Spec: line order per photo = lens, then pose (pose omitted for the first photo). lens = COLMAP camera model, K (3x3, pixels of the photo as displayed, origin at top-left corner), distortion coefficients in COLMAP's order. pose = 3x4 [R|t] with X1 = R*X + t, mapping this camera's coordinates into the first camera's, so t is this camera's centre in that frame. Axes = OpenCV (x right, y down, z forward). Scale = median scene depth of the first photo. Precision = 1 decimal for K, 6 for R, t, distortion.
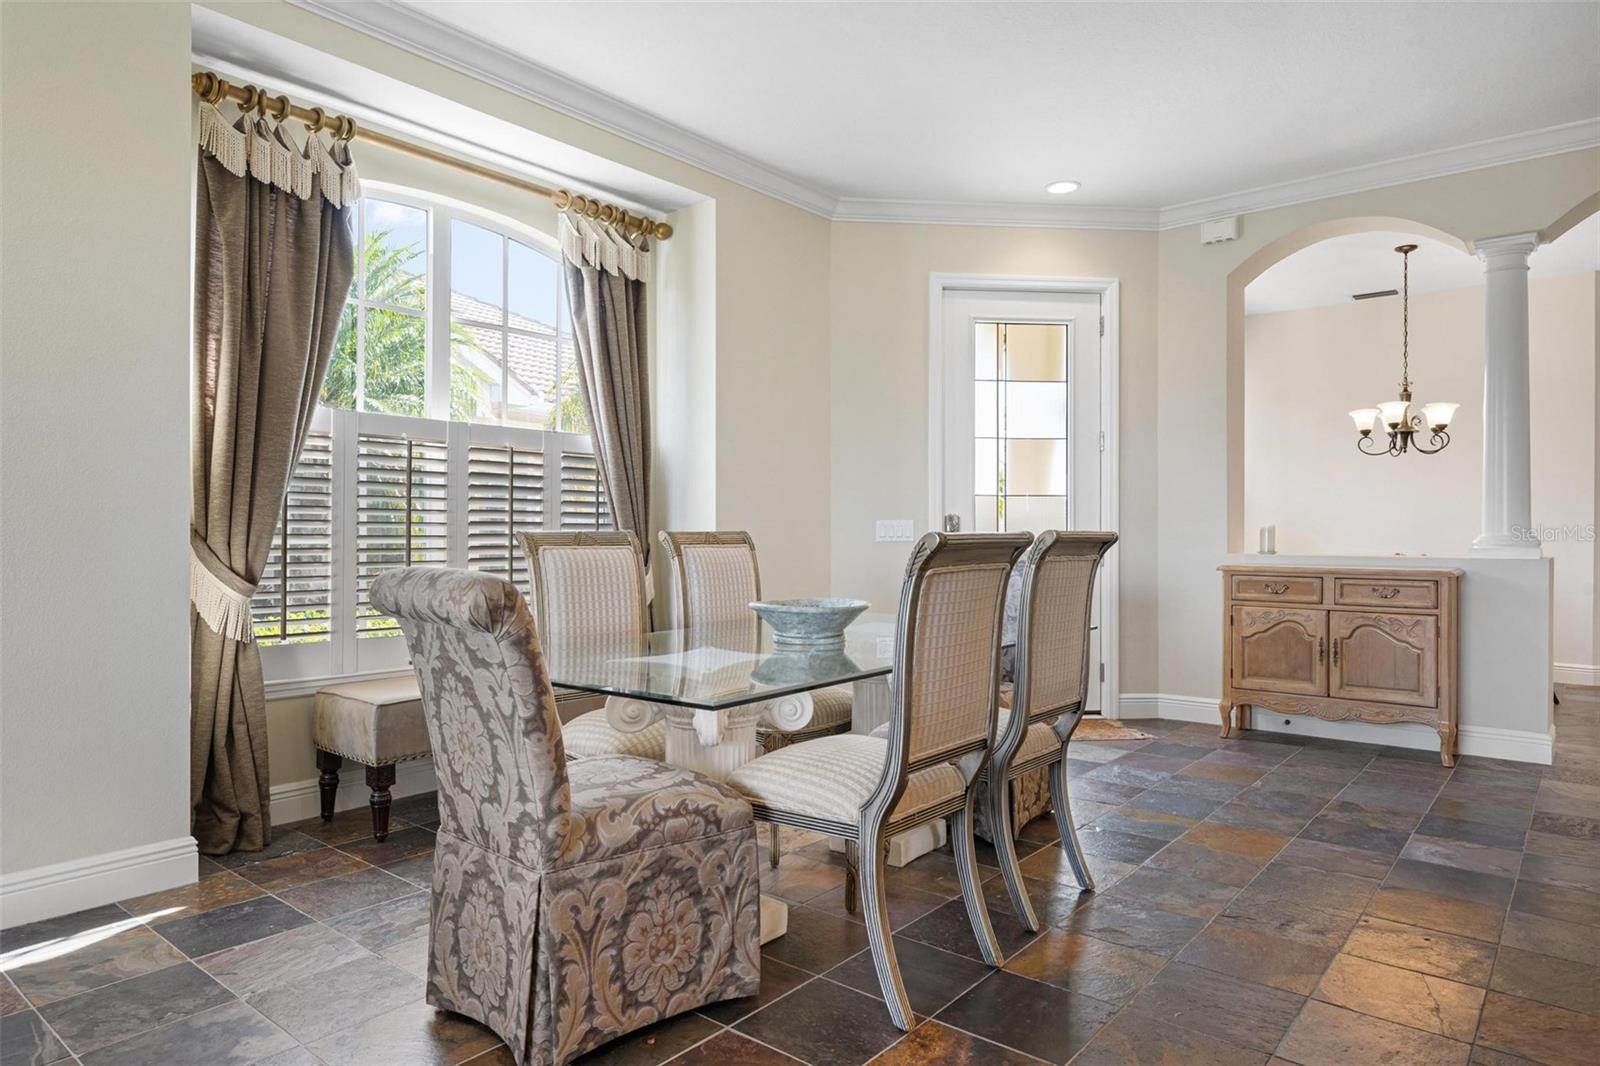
lens RADIAL K [[938.1, 0, 800.0], [0, 938.1, 533.0], [0, 0, 1]] dist [0.000229, -0.000271]
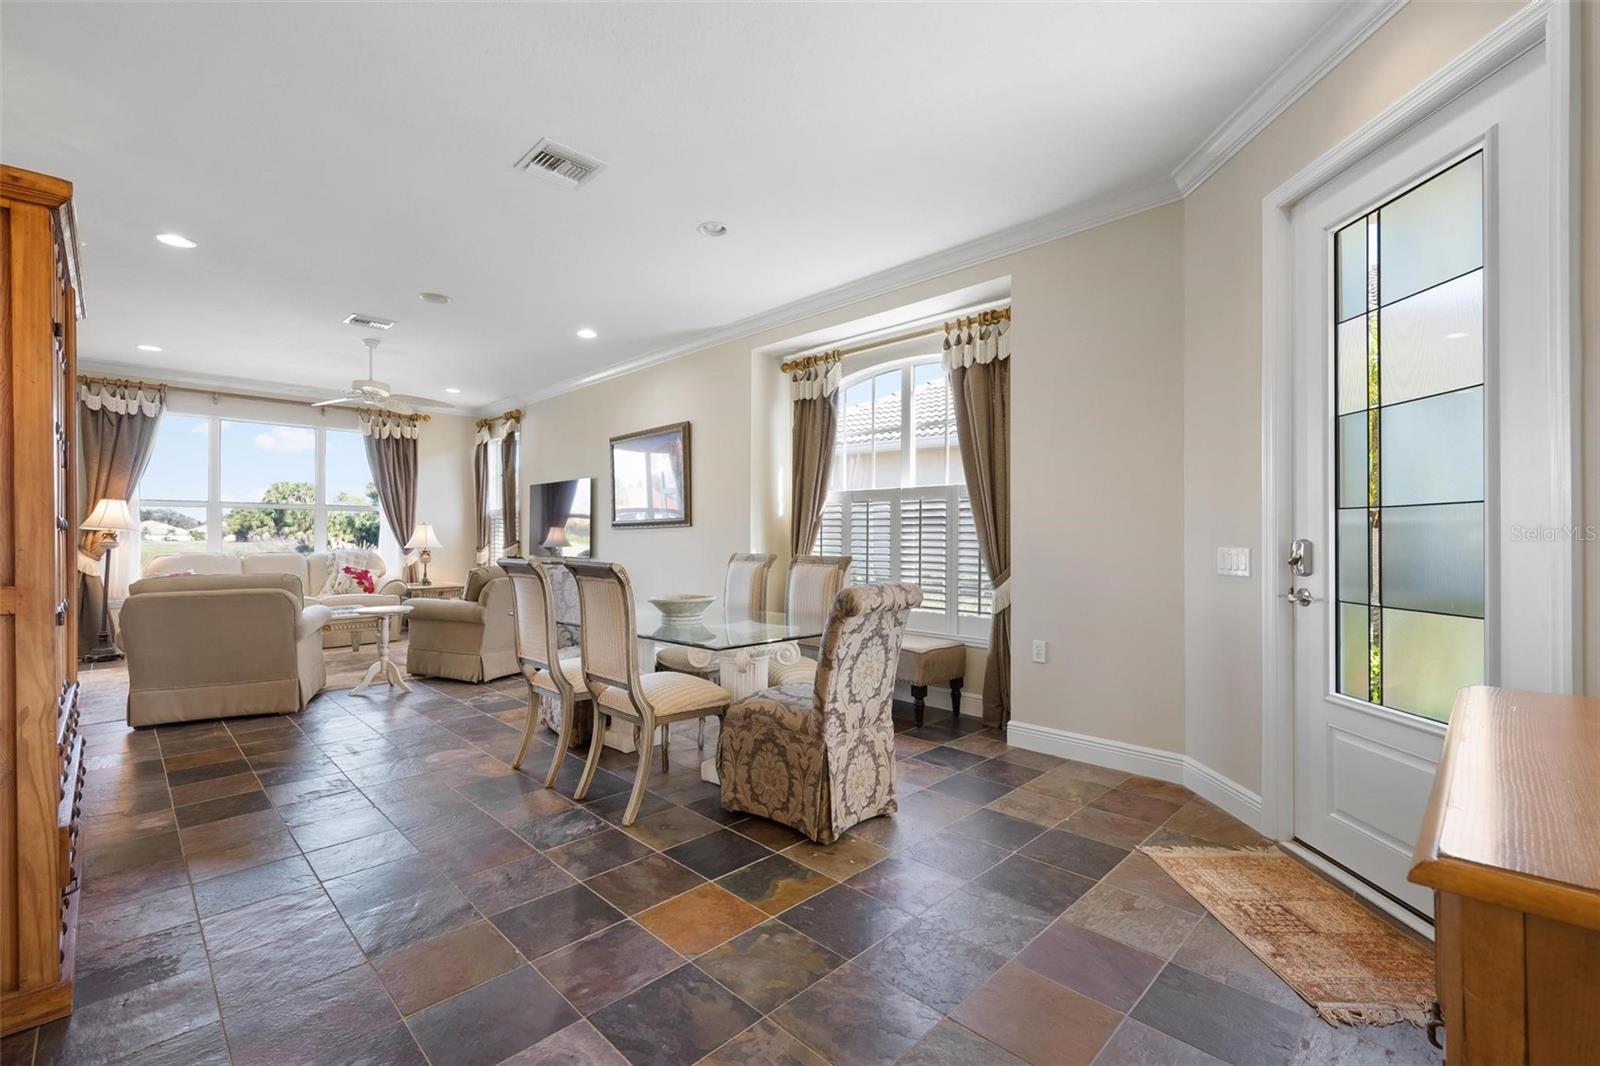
lens RADIAL K [[684.0, 0, 776.9], [0, 684.0, 534.5], [0, 0, 1]] dist [-0.000456, 0.000474]
pose [[-0.104114, -0.006892, -0.994541, 0.797607], [-0.006483, 0.999959, -0.006251, -0.021288], [0.994544, 0.005796, -0.104155, 0.799941]]
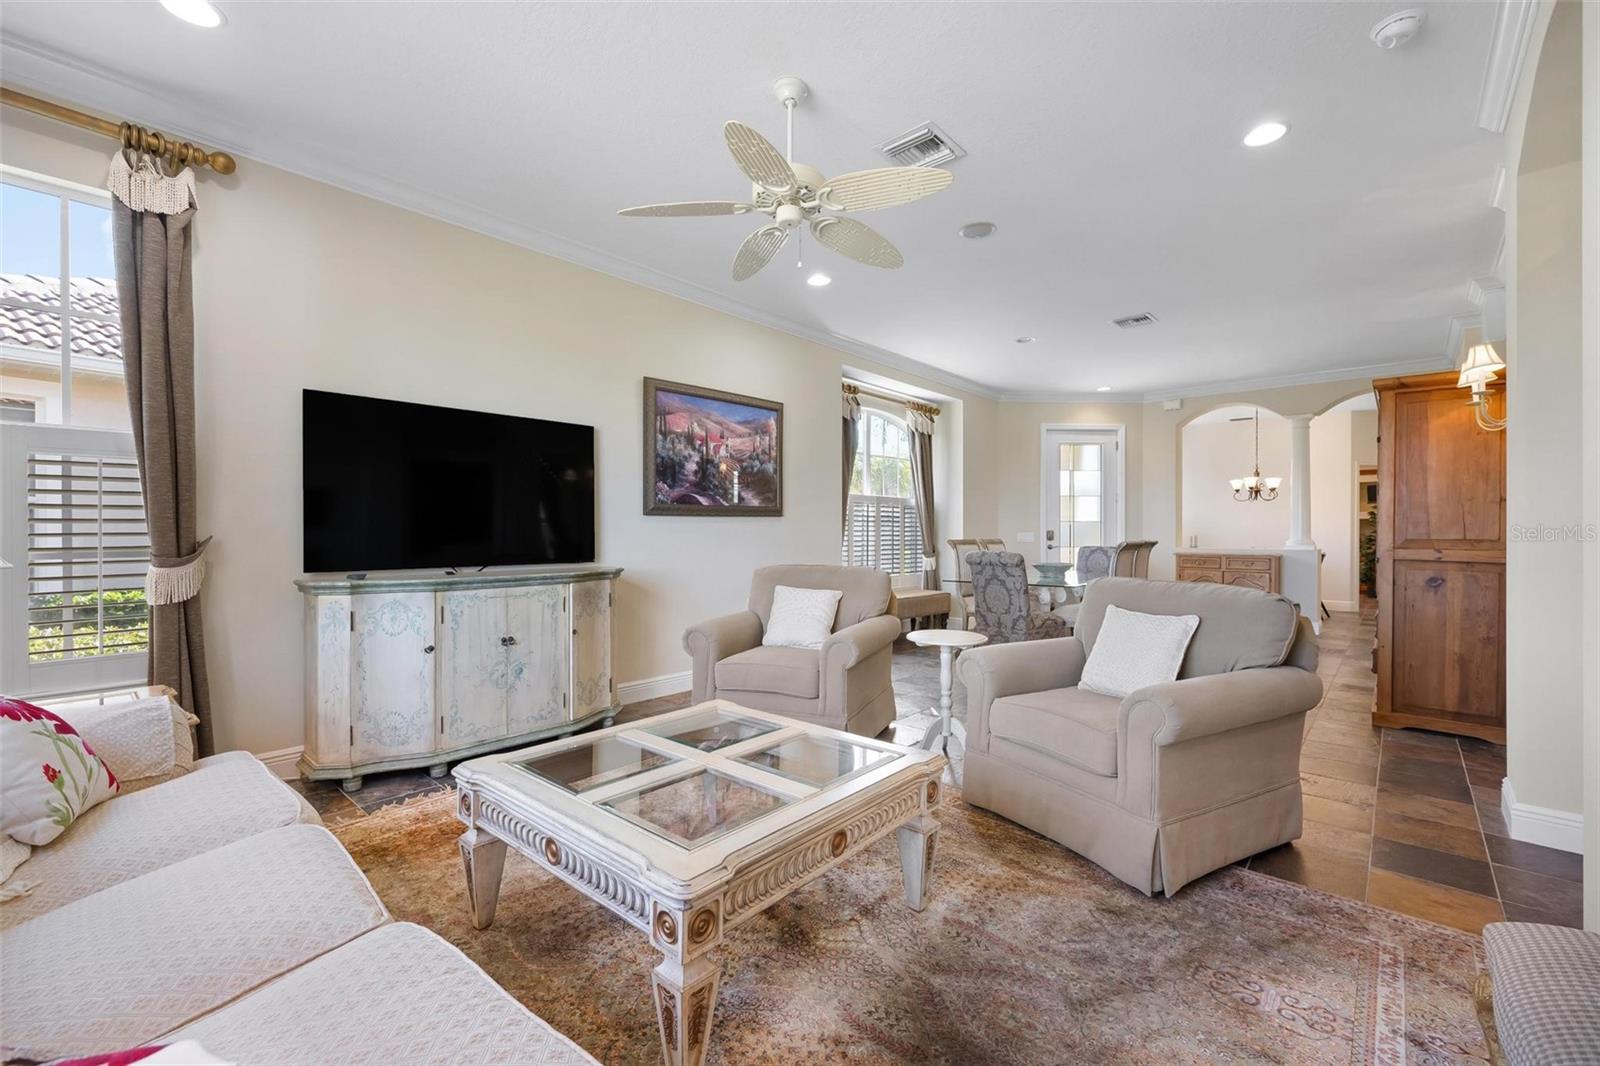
lens RADIAL K [[684.0, 0, 776.9], [0, 684.0, 534.5], [0, 0, 1]] dist [-0.000456, 0.000474]
pose [[0.999271, -0.000966, -0.038165, -0.505862], [0.001042, 0.999997, 0.001991, -0.015831], [0.038163, -0.002029, 0.999269, -0.782057]]
